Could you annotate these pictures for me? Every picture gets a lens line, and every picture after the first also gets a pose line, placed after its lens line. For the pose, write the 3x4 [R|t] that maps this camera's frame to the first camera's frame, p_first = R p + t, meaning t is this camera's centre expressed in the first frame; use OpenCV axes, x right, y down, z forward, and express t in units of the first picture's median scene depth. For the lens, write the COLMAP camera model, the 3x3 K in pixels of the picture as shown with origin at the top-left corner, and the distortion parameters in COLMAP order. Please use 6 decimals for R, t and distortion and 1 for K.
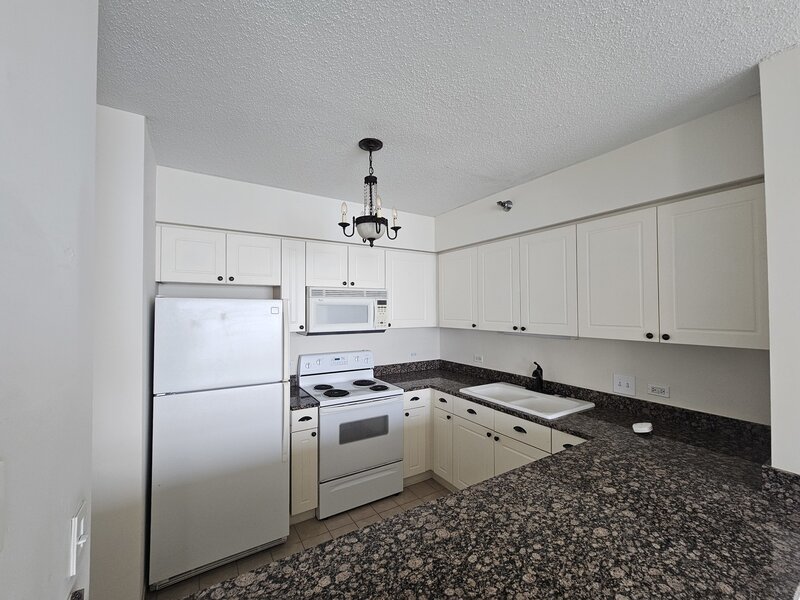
lens RADIAL K [[329.3, 0, 392.1], [0, 329.3, 304.9], [0, 0, 1]] dist [-0.000089, 0.000659]
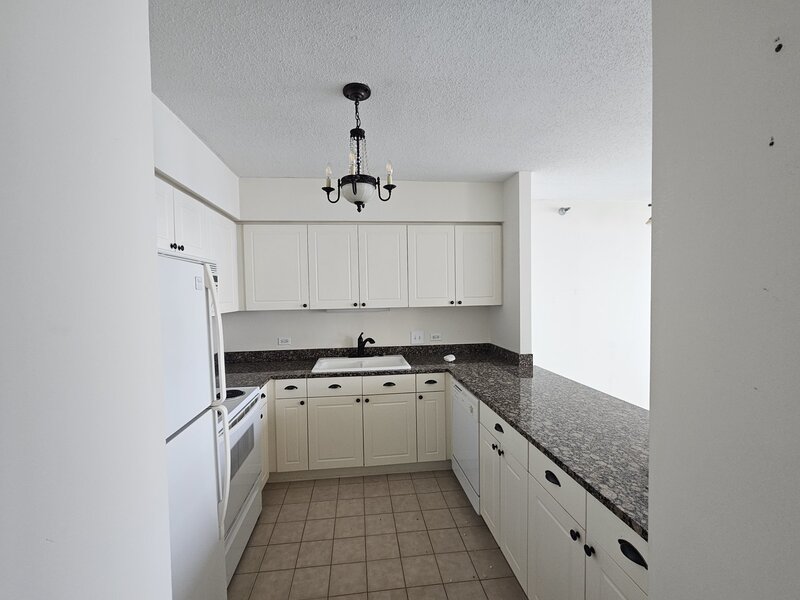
lens RADIAL K [[329.3, 0, 392.1], [0, 329.3, 304.9], [0, 0, 1]] dist [-0.000089, 0.000659]
pose [[0.427629, -0.035894, 0.903242, -0.821304], [0.006055, 0.999303, 0.036845, 0.040417], [-0.903934, -0.010286, 0.427548, 0.536484]]
